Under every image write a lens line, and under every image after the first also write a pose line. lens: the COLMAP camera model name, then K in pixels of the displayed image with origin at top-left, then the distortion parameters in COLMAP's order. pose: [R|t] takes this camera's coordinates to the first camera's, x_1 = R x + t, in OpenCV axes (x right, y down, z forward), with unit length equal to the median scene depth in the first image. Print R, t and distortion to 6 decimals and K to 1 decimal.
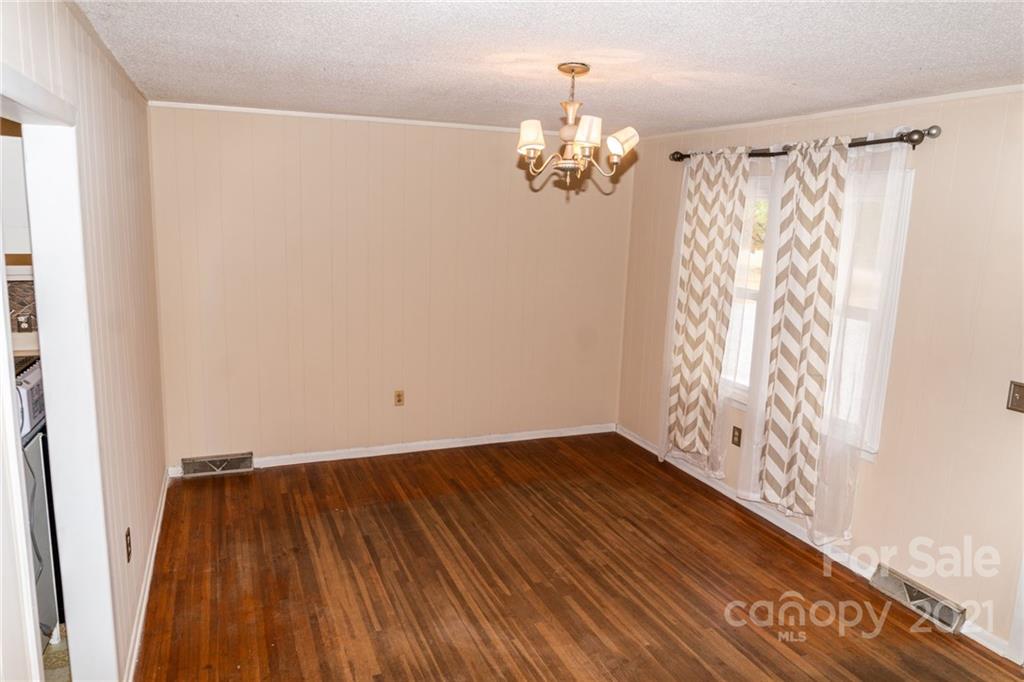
lens RADIAL K [[687.0, 0, 524.5], [0, 687.0, 343.6], [0, 0, 1]] dist [-0.020827, 0.005801]
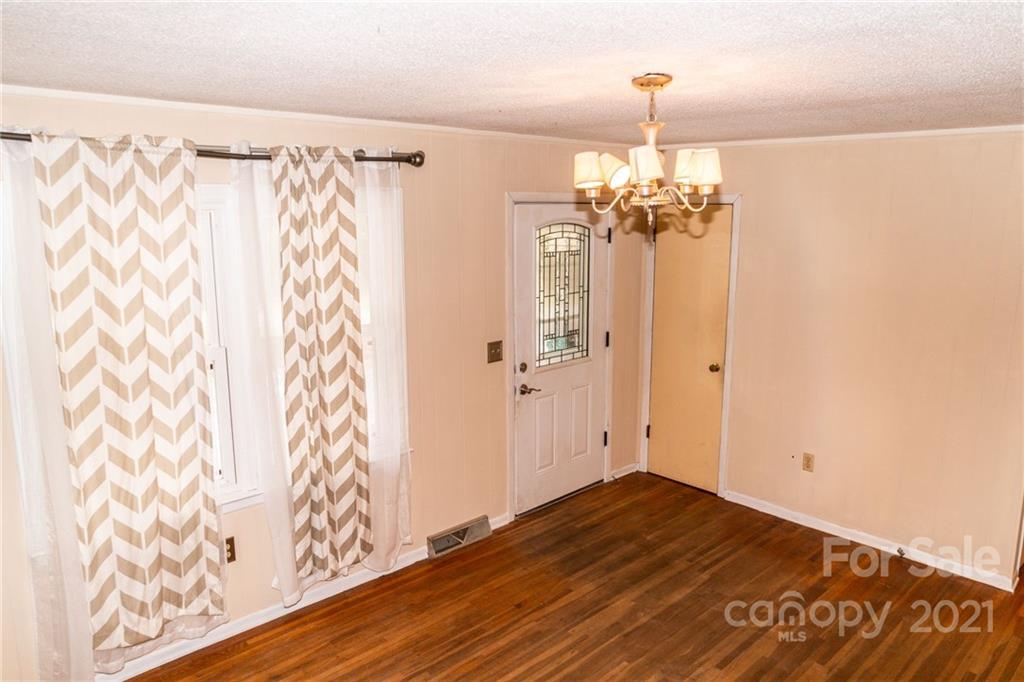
lens RADIAL K [[764.1, 0, 494.8], [0, 764.1, 337.2], [0, 0, 1]] dist [-0.009232, 0.000628]
pose [[-0.354502, -0.198154, 0.913818, -0.637915], [0.162783, 0.949286, 0.268995, -0.331044], [-0.920777, 0.244114, -0.304268, 1.287897]]
